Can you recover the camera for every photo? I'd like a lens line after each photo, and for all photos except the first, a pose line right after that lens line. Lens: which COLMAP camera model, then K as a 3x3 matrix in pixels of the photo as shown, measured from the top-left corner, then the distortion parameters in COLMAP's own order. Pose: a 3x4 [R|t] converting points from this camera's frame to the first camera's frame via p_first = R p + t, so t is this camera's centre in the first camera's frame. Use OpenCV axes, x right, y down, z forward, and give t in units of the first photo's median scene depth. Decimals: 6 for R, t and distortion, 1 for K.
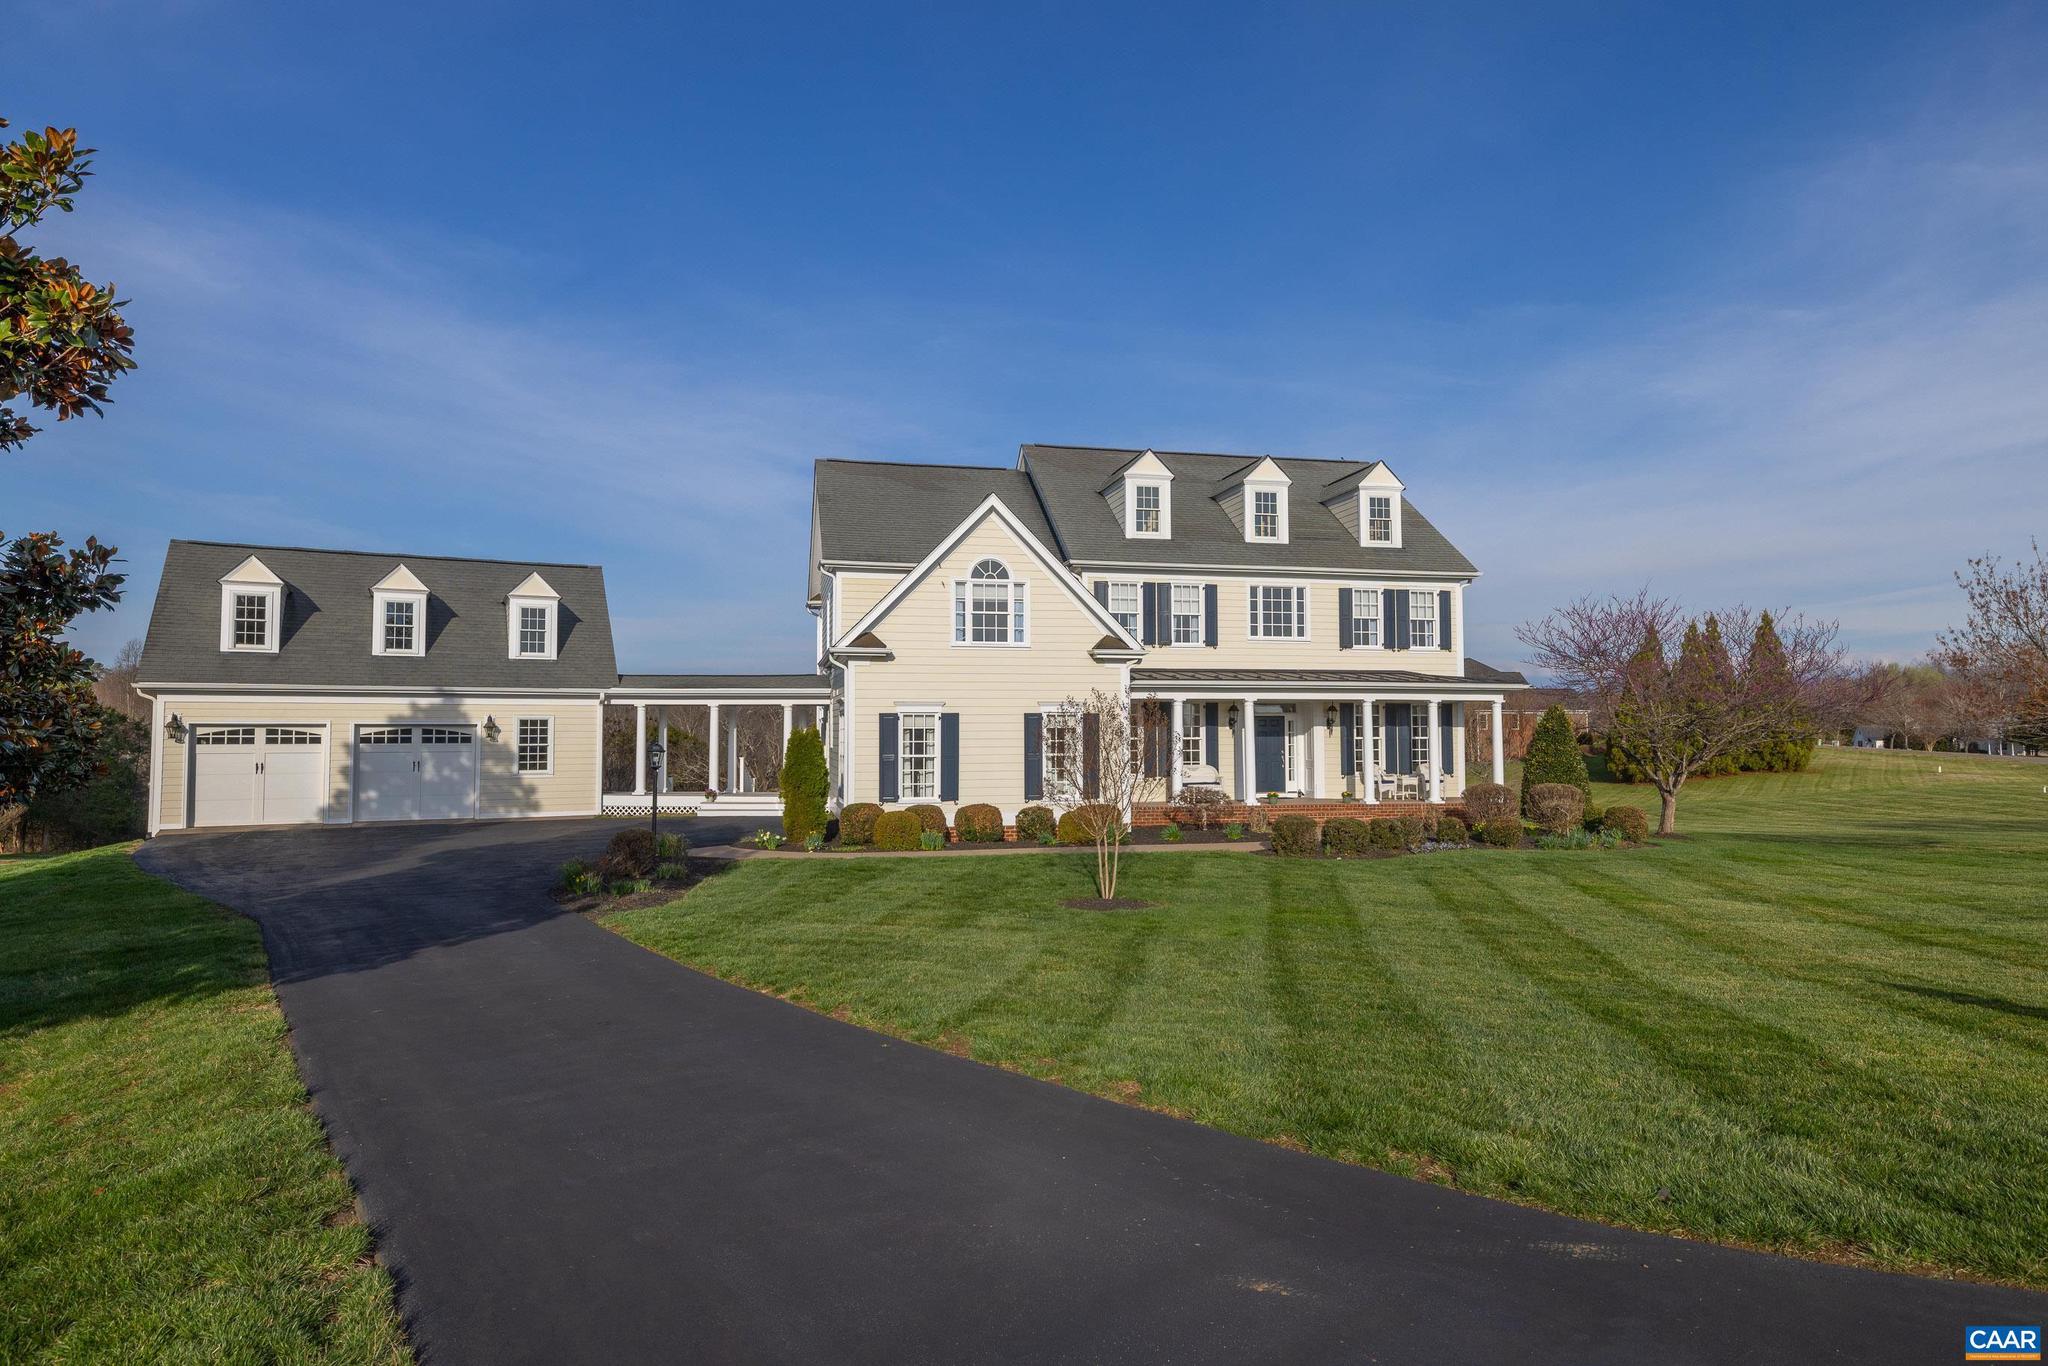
lens RADIAL K [[1194.2, 0, 1040.6], [0, 1194.2, 673.9], [0, 0, 1]] dist [-0.026207, 0.004114]
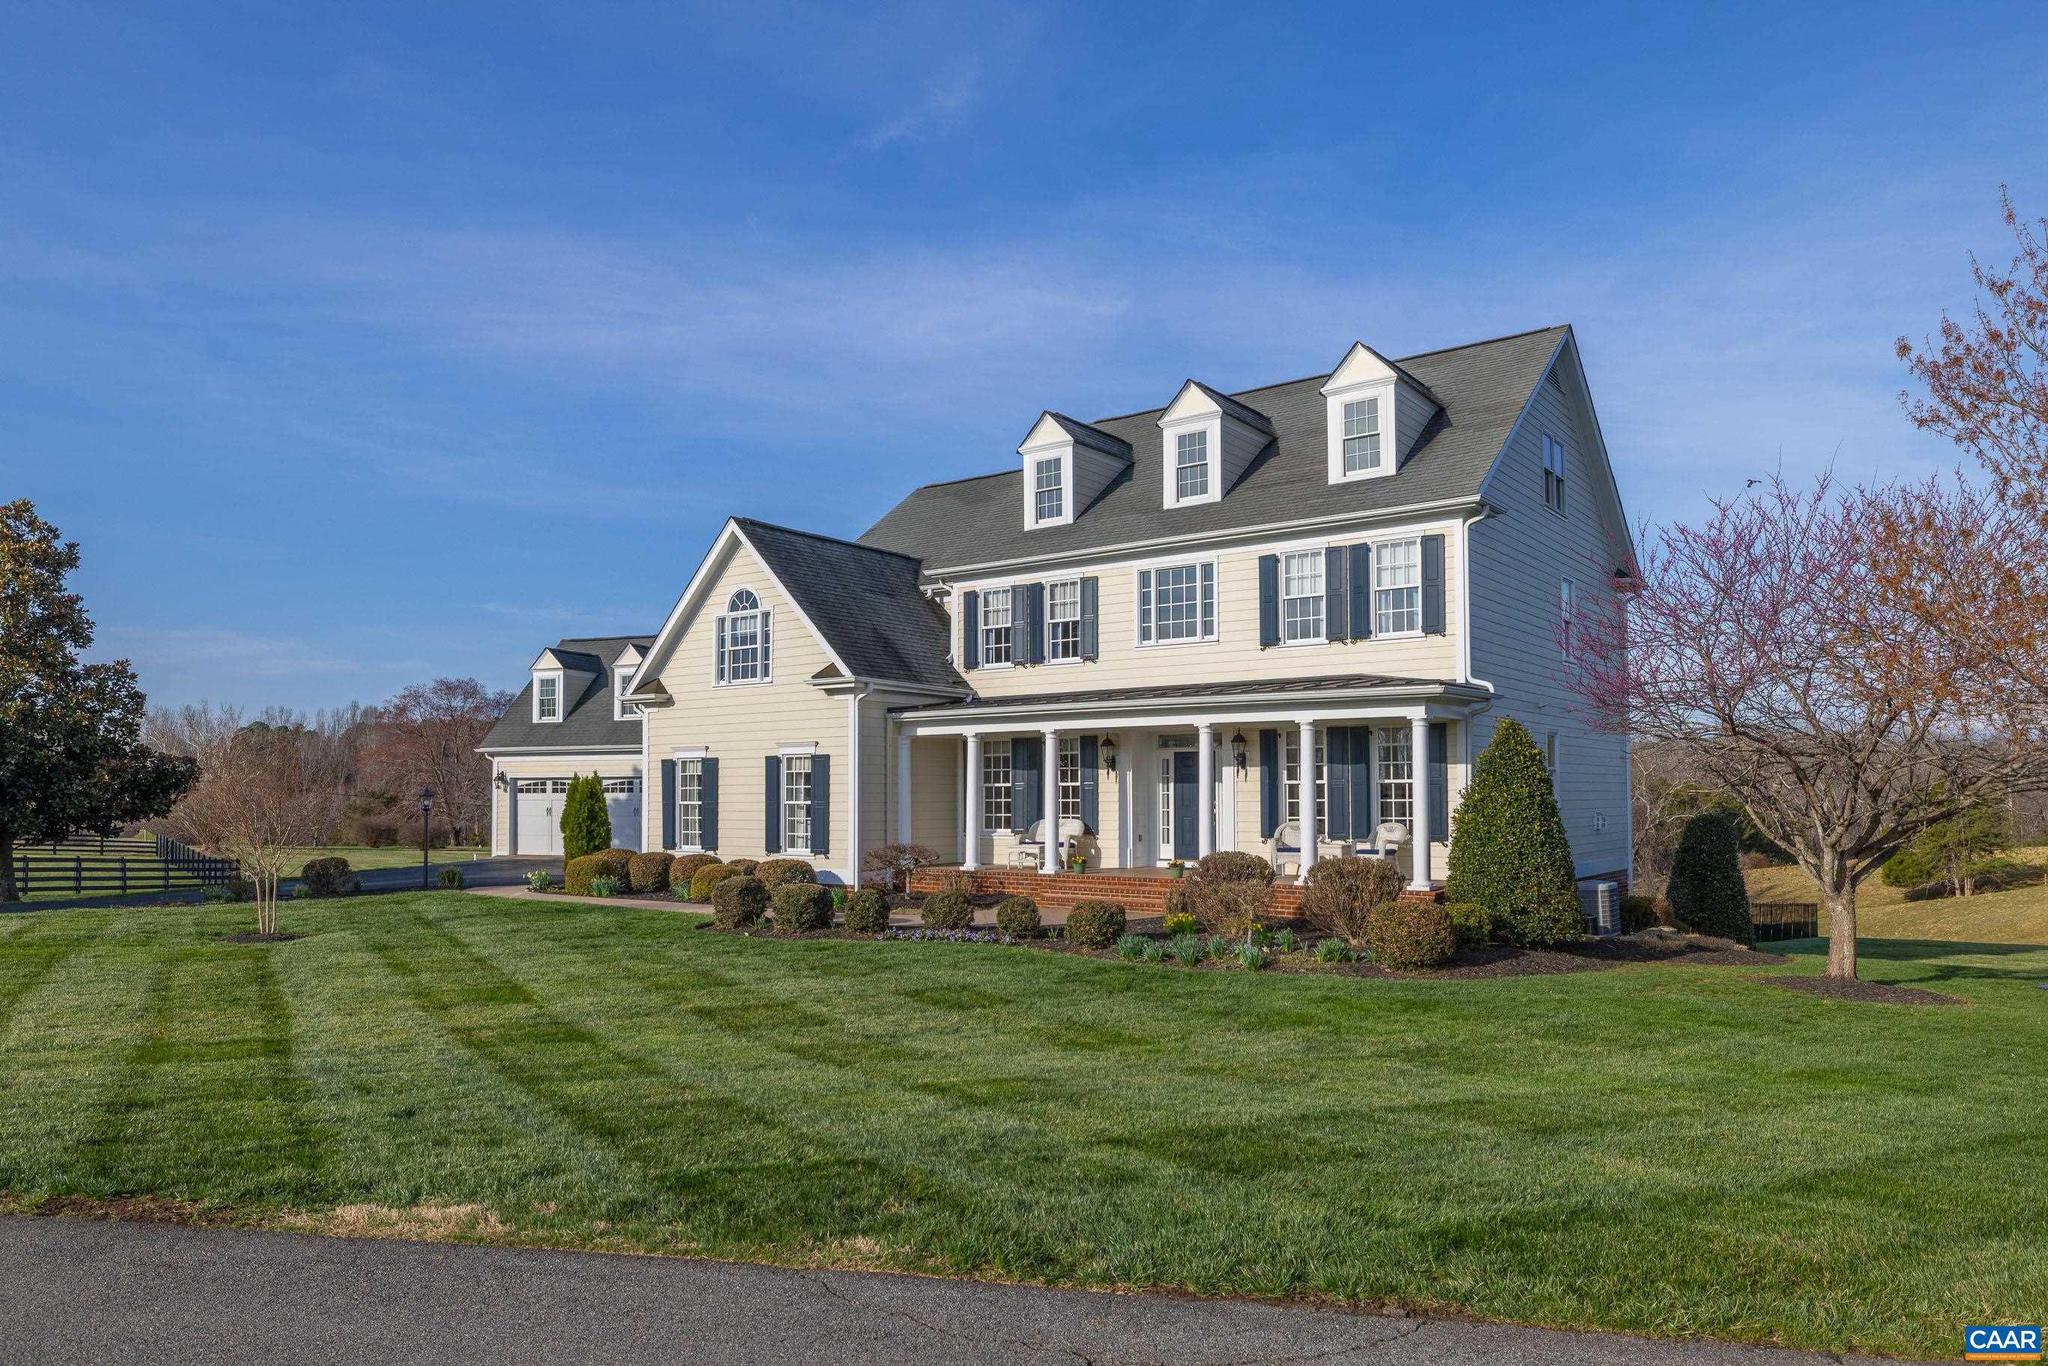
lens RADIAL K [[1335.9, 0, 1030.4], [0, 1335.9, 740.7], [0, 0, 1]] dist [-0.001908, 0.000200]
pose [[0.641737, -0.030606, -0.766314, 0.747546], [0.041655, 0.999119, -0.005021, 0.029261], [0.765792, -0.028699, 0.642447, 0.430257]]
